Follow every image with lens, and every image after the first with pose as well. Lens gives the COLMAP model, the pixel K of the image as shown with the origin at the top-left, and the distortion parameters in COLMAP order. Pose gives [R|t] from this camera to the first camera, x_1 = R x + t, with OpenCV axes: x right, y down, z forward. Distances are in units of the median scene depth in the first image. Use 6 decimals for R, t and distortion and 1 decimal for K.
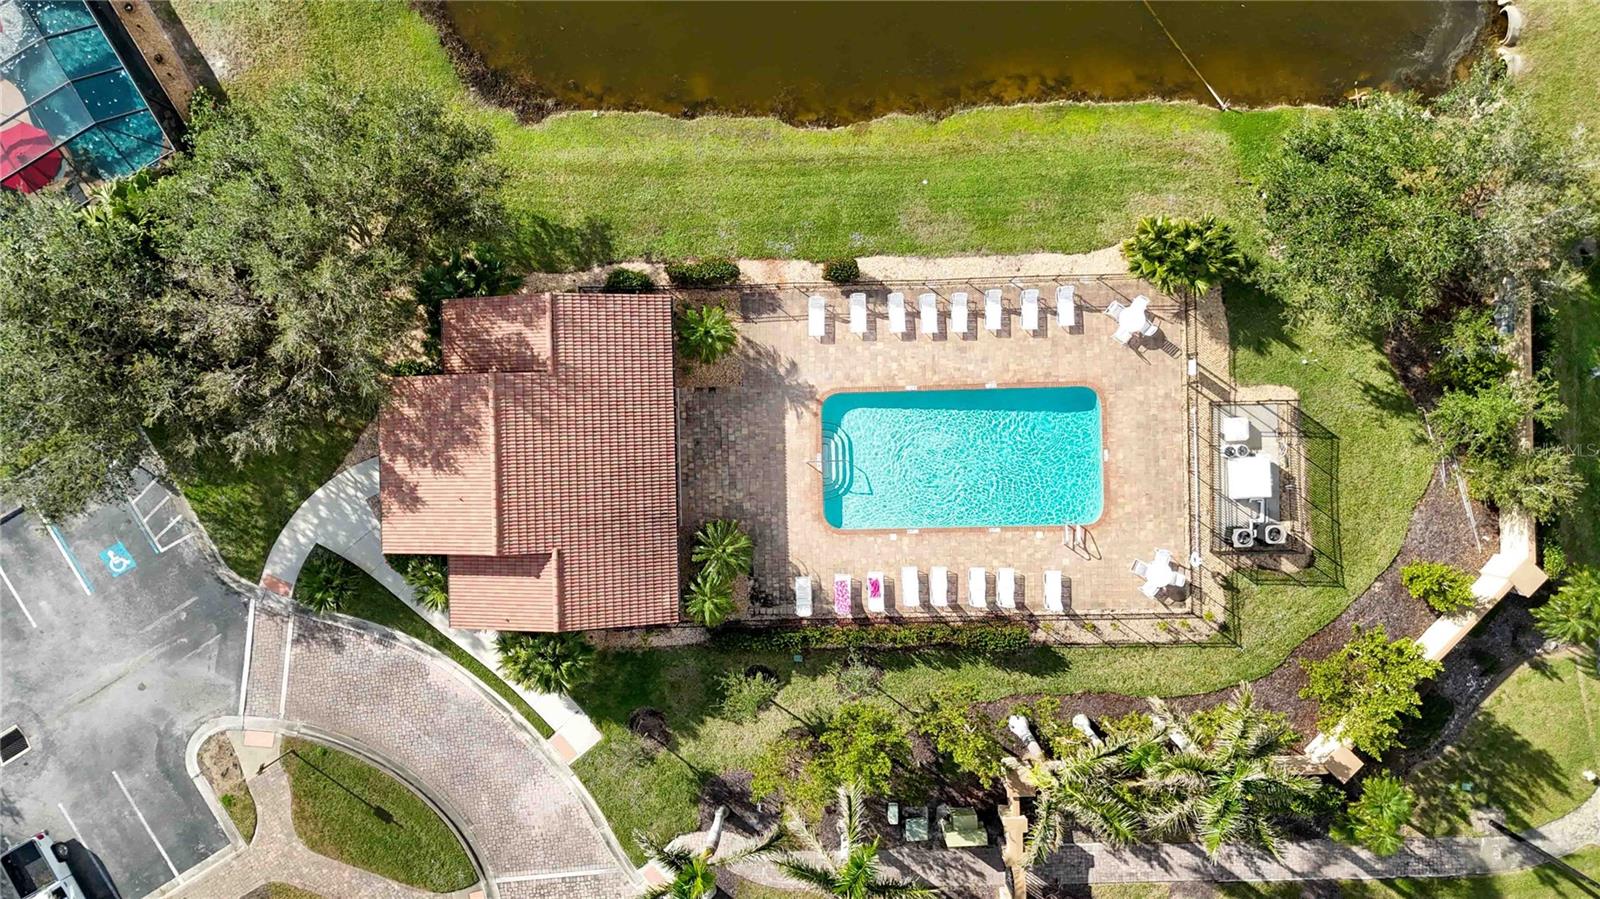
lens RADIAL K [[1178.8, 0, 800.0], [0, 1178.8, 449.5], [0, 0, 1]] dist [0.057898, -0.045462]
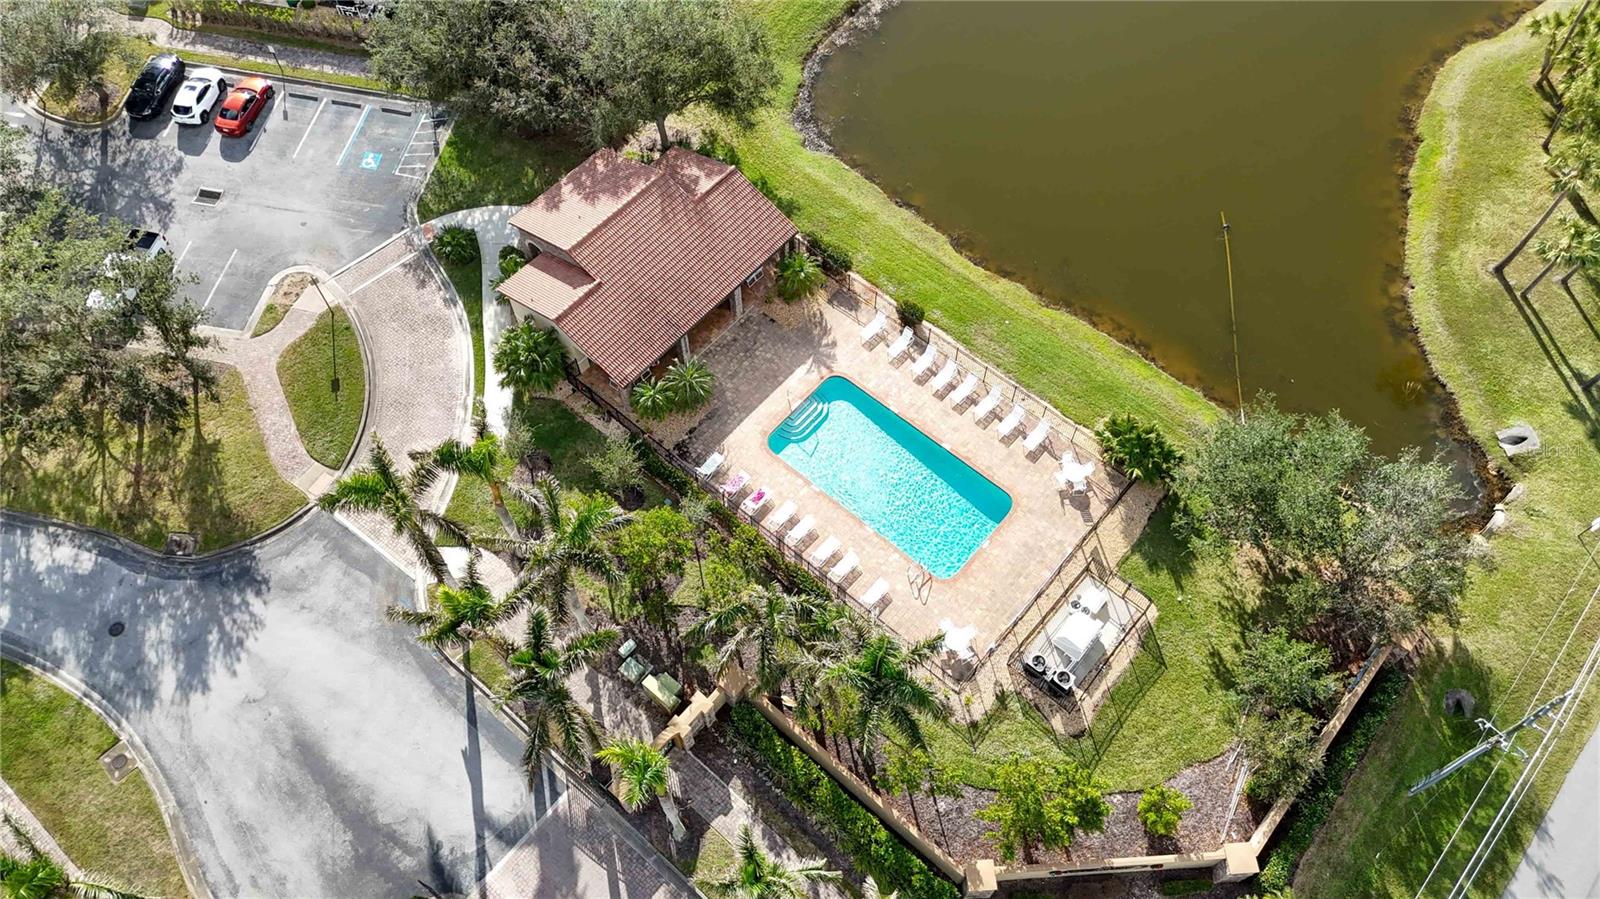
lens RADIAL K [[1178.8, 0, 800.0], [0, 1178.8, 449.5], [0, 0, 1]] dist [0.057898, -0.045462]
pose [[0.738464, 0.590222, -0.326052, 0.437530], [-0.674174, 0.637176, -0.373492, 0.485638], [-0.012690, 0.495626, 0.868444, -0.027193]]
